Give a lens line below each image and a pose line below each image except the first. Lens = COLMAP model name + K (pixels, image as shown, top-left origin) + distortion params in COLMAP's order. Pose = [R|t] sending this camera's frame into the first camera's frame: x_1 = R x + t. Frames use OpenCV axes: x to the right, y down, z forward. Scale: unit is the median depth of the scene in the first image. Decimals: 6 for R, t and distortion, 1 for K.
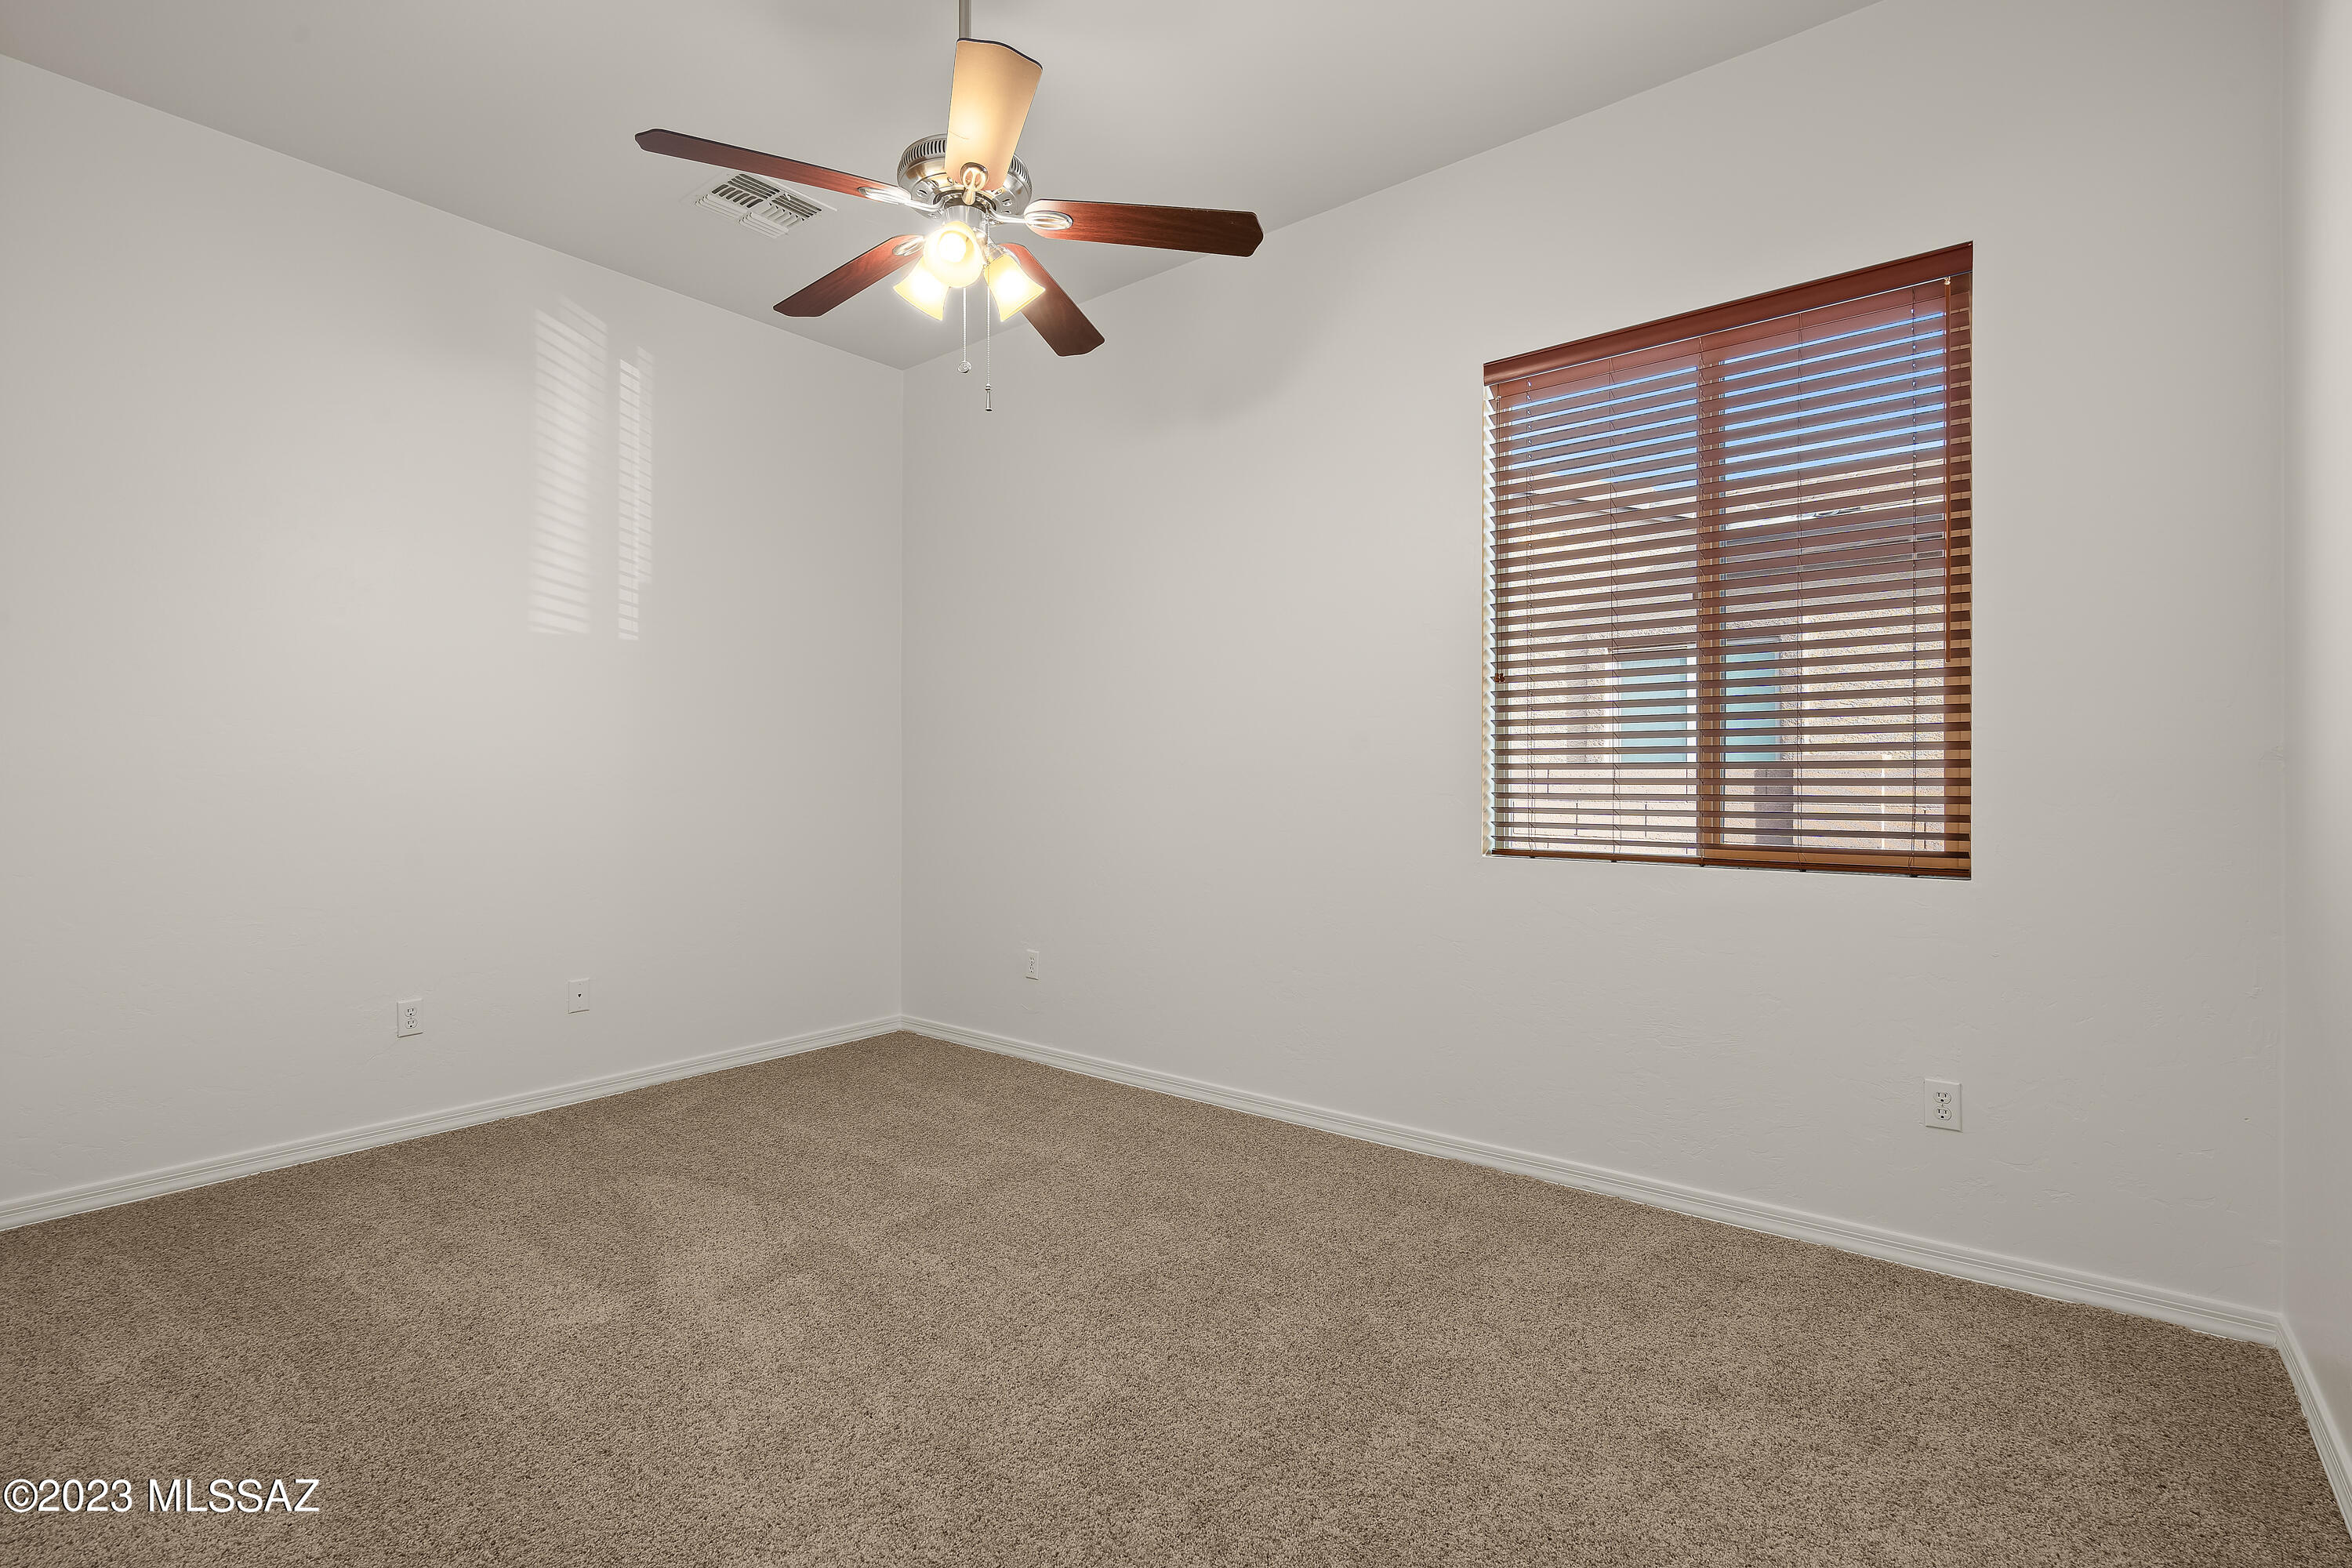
lens RADIAL K [[1087.1, 0, 1186.7], [0, 1087.1, 785.1], [0, 0, 1]] dist [-0.009800, 0.003335]
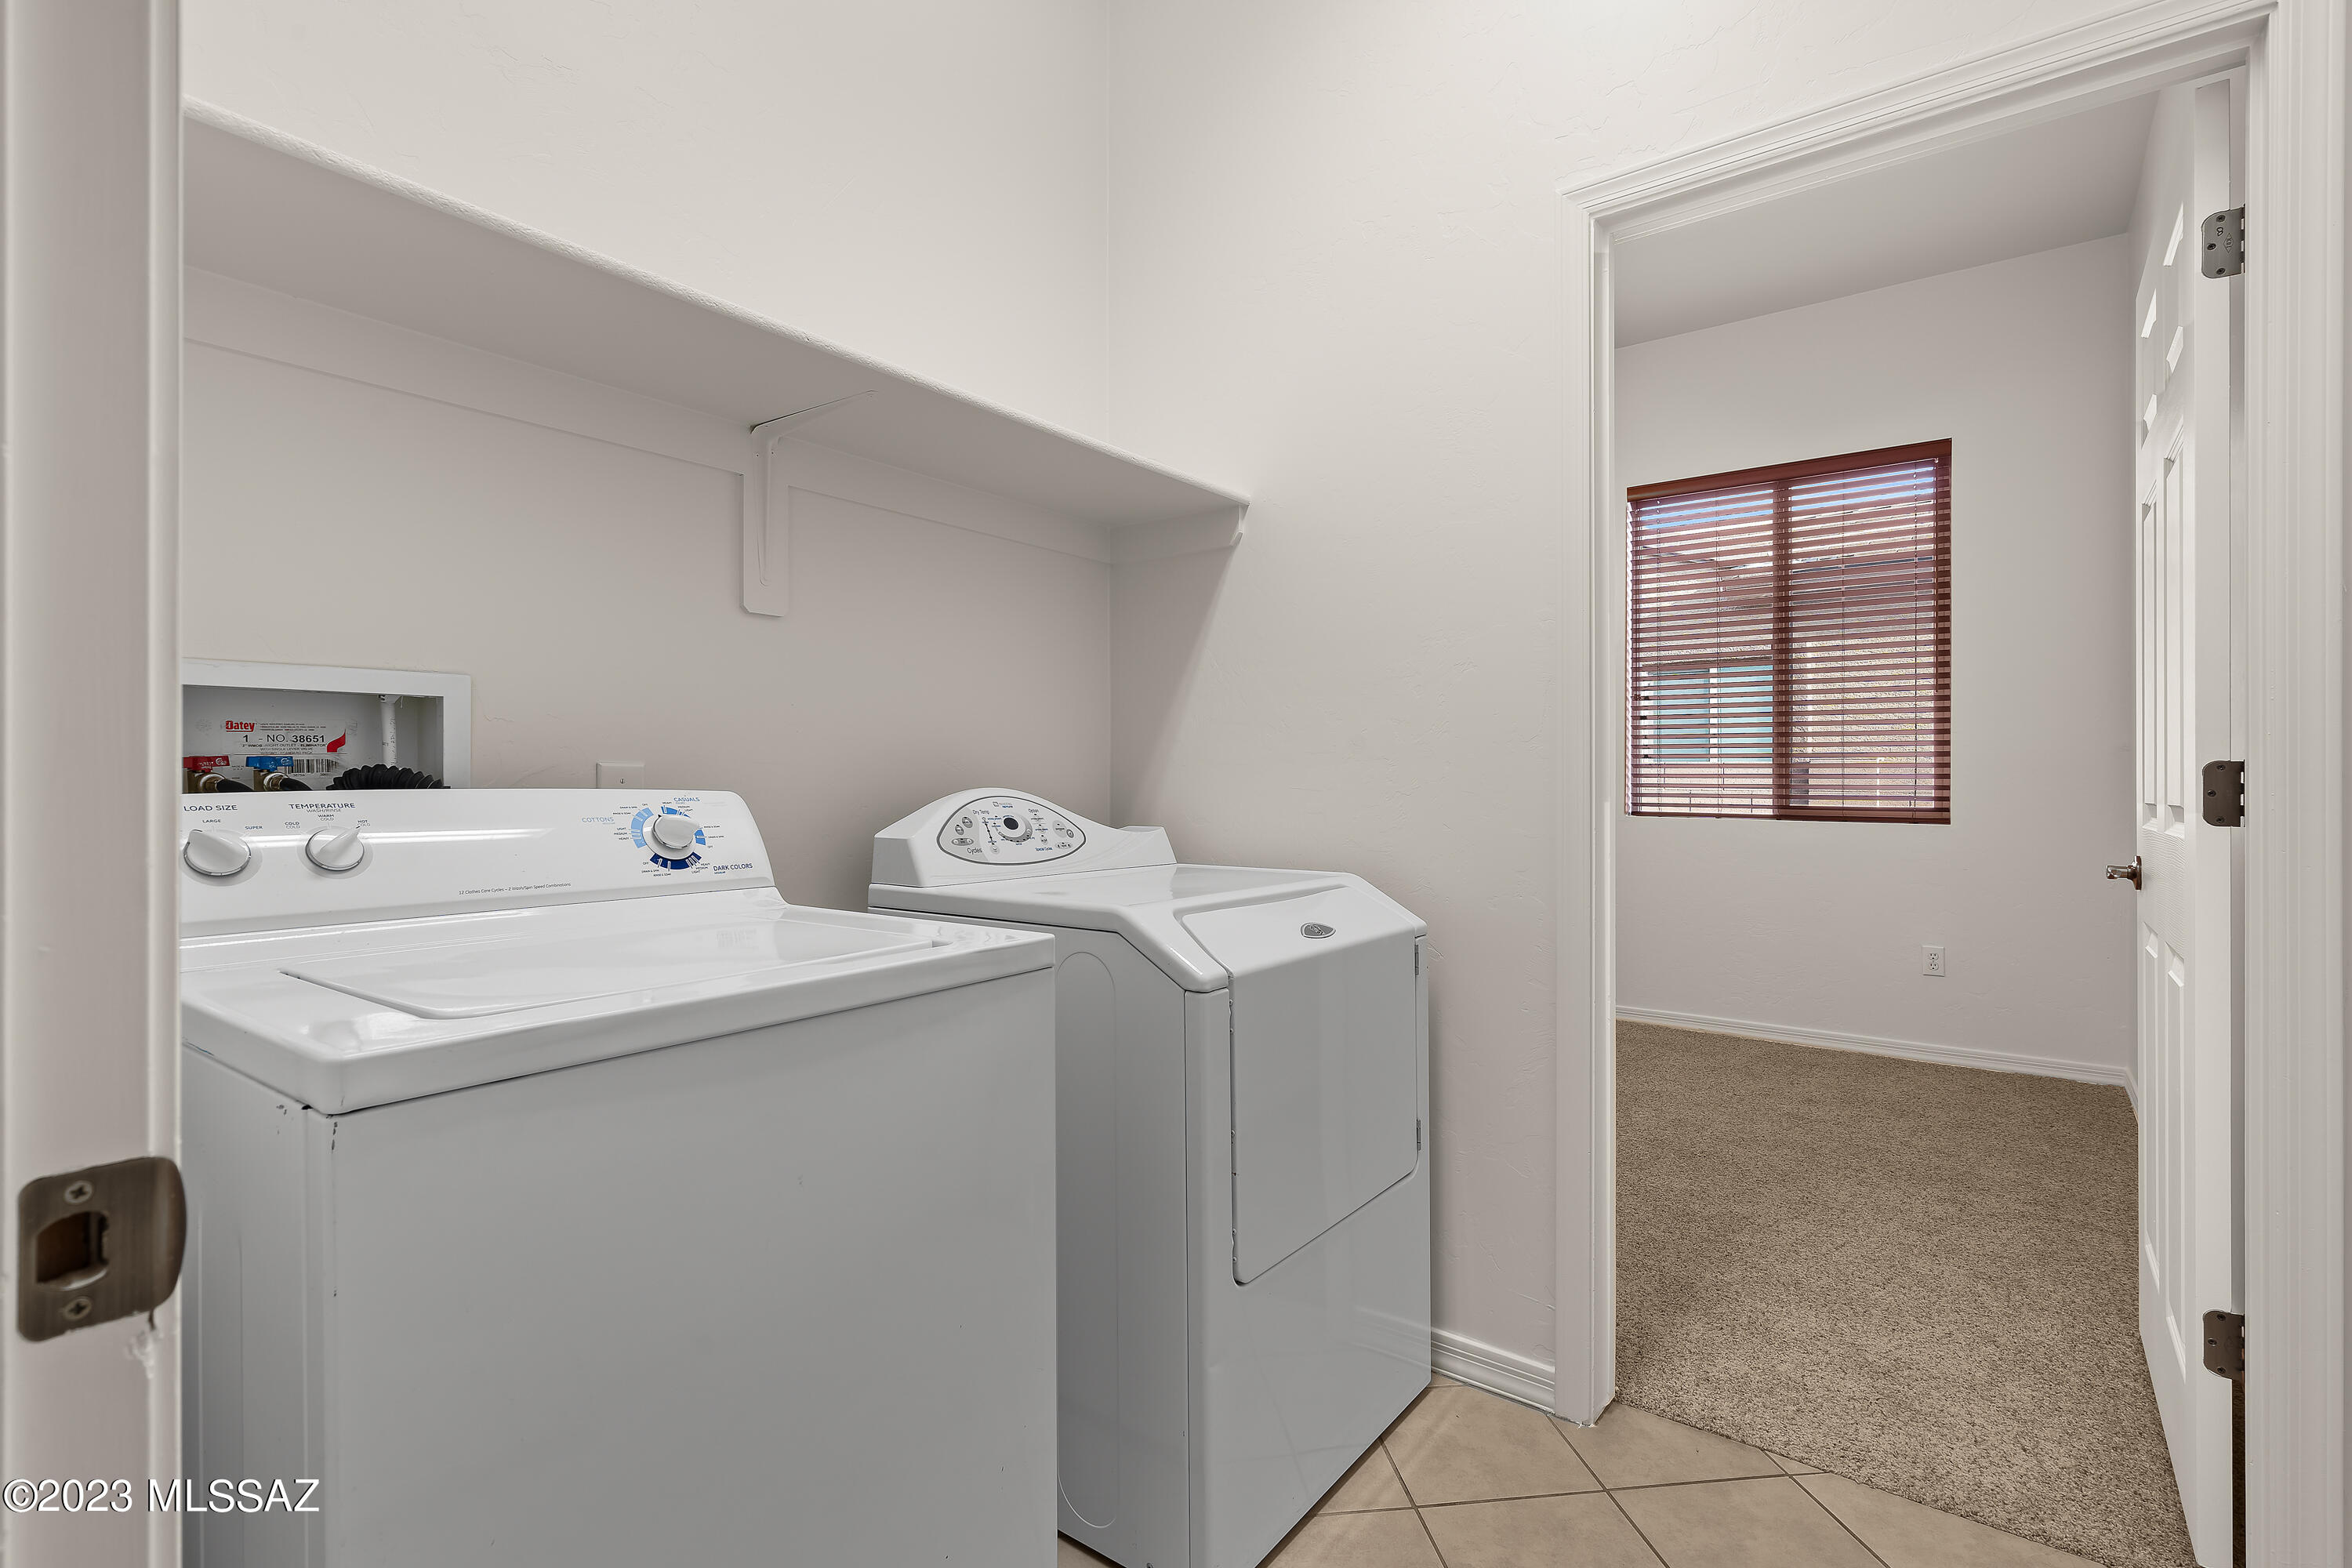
lens RADIAL K [[1087.1, 0, 1166.3], [0, 1087.1, 783.7], [0, 0, 1]] dist [-0.009800, 0.003335]
pose [[0.999808, -0.018676, -0.005914, -0.425247], [0.018823, 0.999487, 0.025909, -0.037437], [0.005427, -0.026016, 0.999647, -0.605150]]
